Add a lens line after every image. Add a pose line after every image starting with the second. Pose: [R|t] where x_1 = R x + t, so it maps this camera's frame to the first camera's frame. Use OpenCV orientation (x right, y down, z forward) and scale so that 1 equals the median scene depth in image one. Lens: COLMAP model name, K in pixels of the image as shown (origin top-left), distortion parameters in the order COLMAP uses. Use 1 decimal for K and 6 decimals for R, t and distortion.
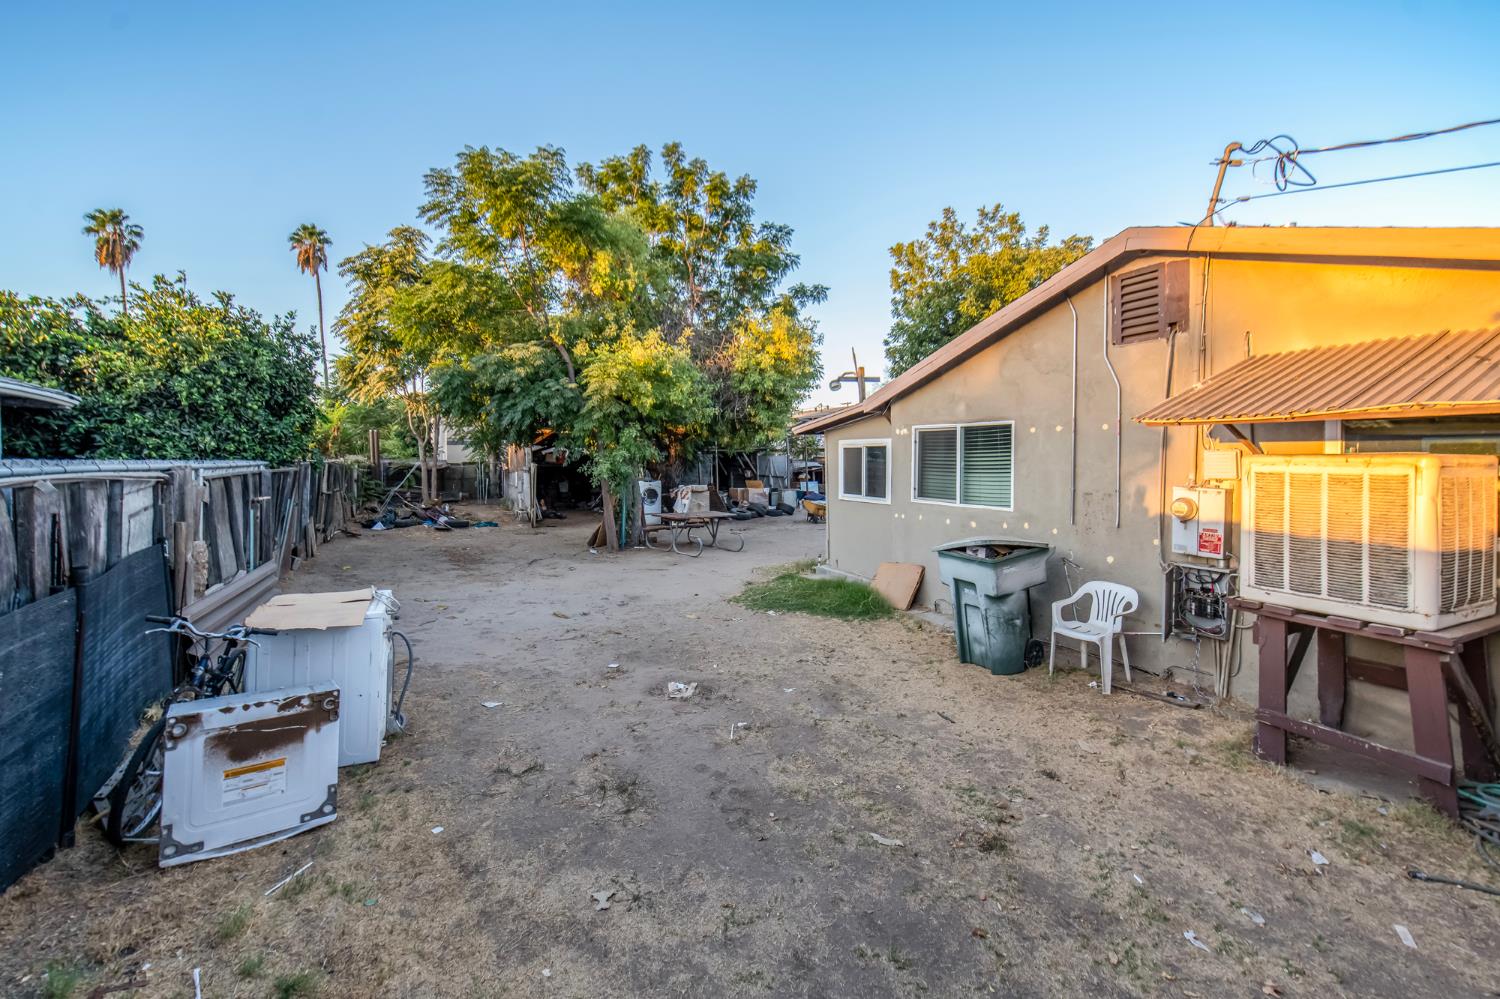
lens RADIAL K [[621.2, 0, 756.0], [0, 621.2, 463.5], [0, 0, 1]] dist [0.008681, -0.000395]
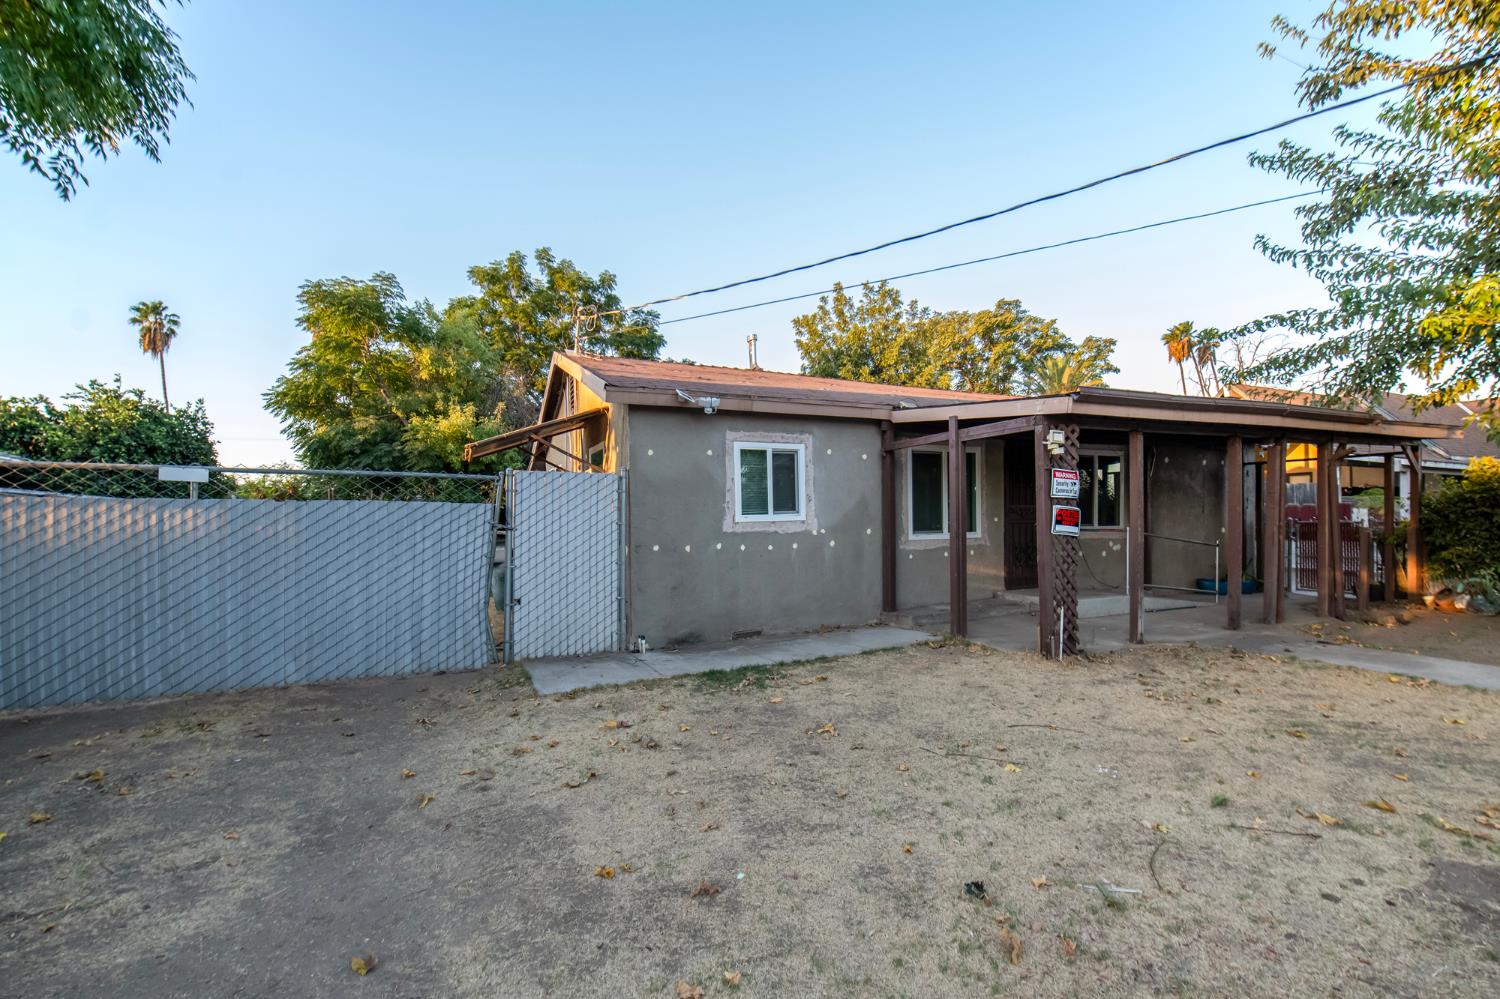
lens RADIAL K [[620.1, 0, 748.0], [0, 620.1, 519.7], [0, 0, 1]] dist [-0.000780, -0.000705]
pose [[0.998632, -0.013485, -0.050512, 0.484341], [0.013110, 0.999884, -0.007742, 0.047519], [0.050610, 0.007069, 0.998693, -0.283247]]
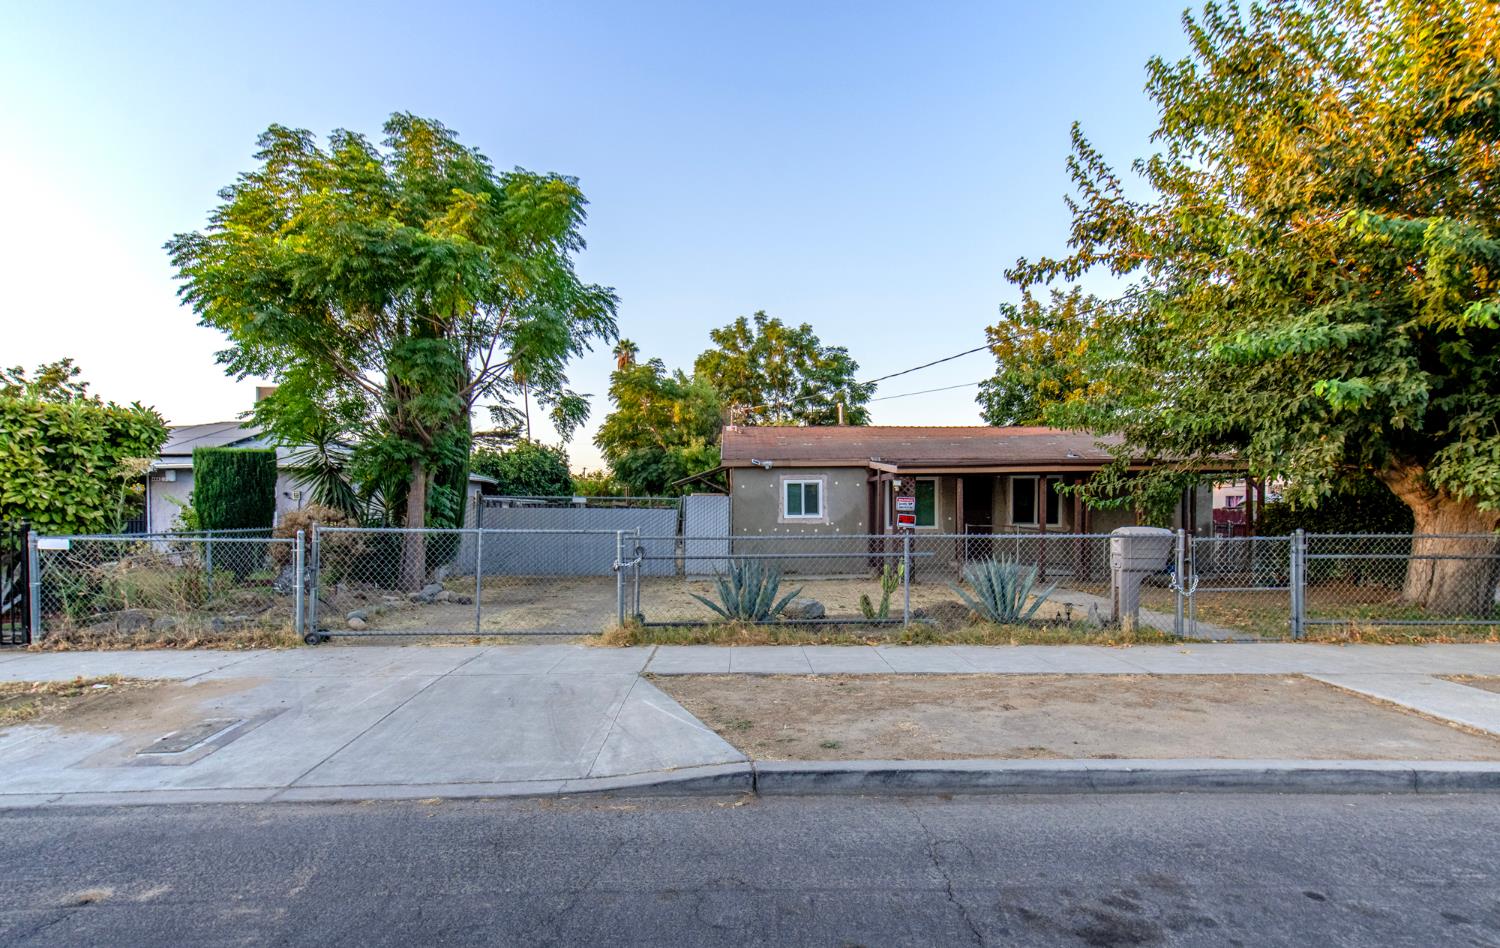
lens RADIAL K [[621.9, 0, 752.3], [0, 621.9, 514.4], [0, 0, 1]] dist [0.000844, 0.000005]
pose [[0.900624, -0.000127, -0.434598, 0.859593], [0.000523, 1.000000, 0.000792, 0.037888], [0.434598, -0.000941, 0.900624, -0.758324]]
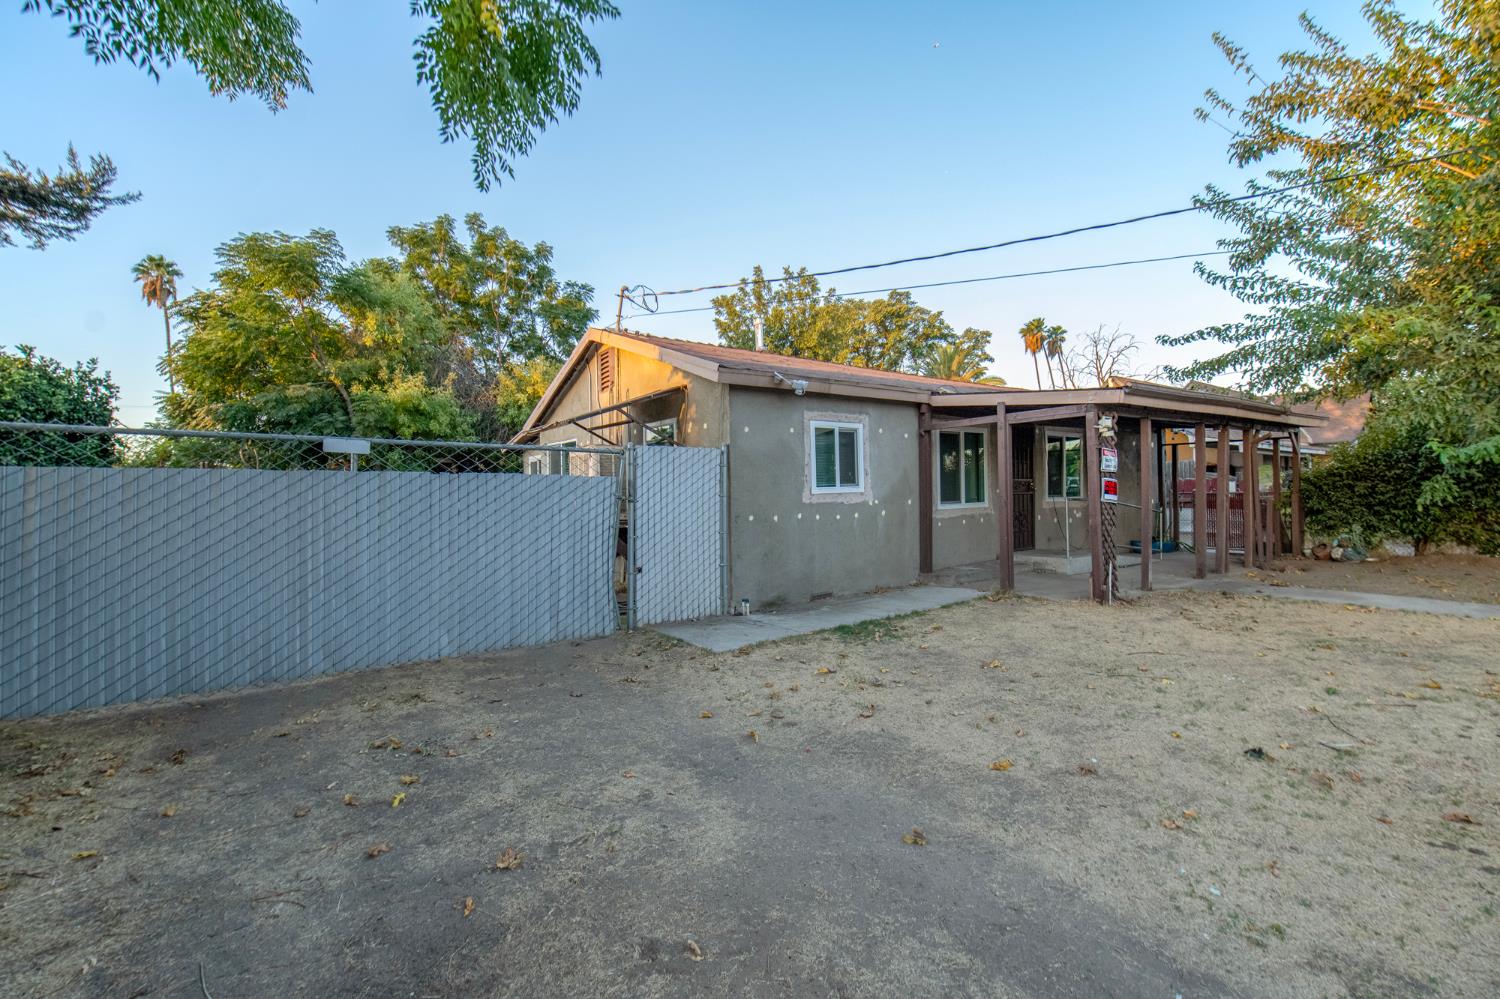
lens RADIAL K [[615.6, 0, 745.3], [0, 615.6, 489.5], [0, 0, 1]] dist [-0.001332, -0.000771]
pose [[0.991009, -0.016948, 0.132719, 0.317612], [0.018929, 0.999727, -0.013677, 0.047951], [-0.132451, 0.016067, 0.991059, -0.316152]]
